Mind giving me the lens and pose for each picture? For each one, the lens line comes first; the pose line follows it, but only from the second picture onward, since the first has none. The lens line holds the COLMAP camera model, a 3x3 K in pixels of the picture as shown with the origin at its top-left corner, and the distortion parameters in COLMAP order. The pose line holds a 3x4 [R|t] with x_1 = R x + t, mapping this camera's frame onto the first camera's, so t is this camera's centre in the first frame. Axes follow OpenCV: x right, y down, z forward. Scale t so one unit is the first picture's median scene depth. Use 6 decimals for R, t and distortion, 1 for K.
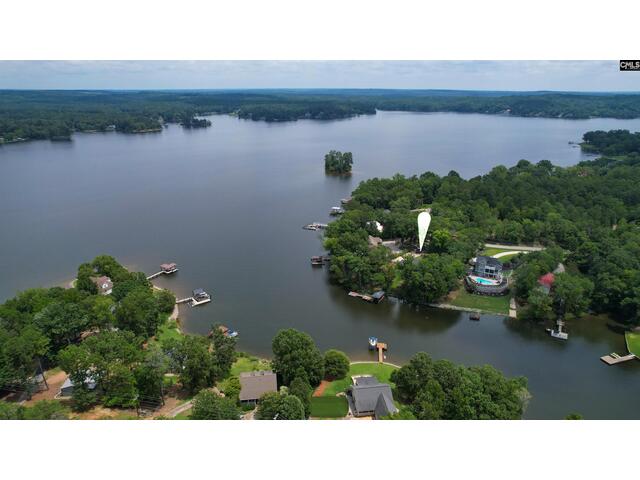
lens RADIAL K [[410.8, 0, 320.0], [0, 410.8, 240.0], [0, 0, 1]] dist [-0.100349, 0.088660]
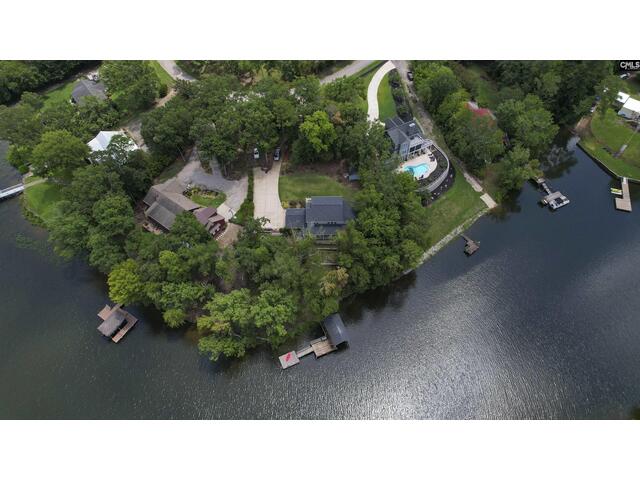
lens RADIAL K [[410.8, 0, 320.0], [0, 410.8, 240.0], [0, 0, 1]] dist [-0.100349, 0.088660]
pose [[0.565910, -0.685319, 0.458348, -0.005387], [0.292663, 0.686708, 0.665417, -0.073450], [-0.770775, -0.242425, 0.589183, 0.203067]]
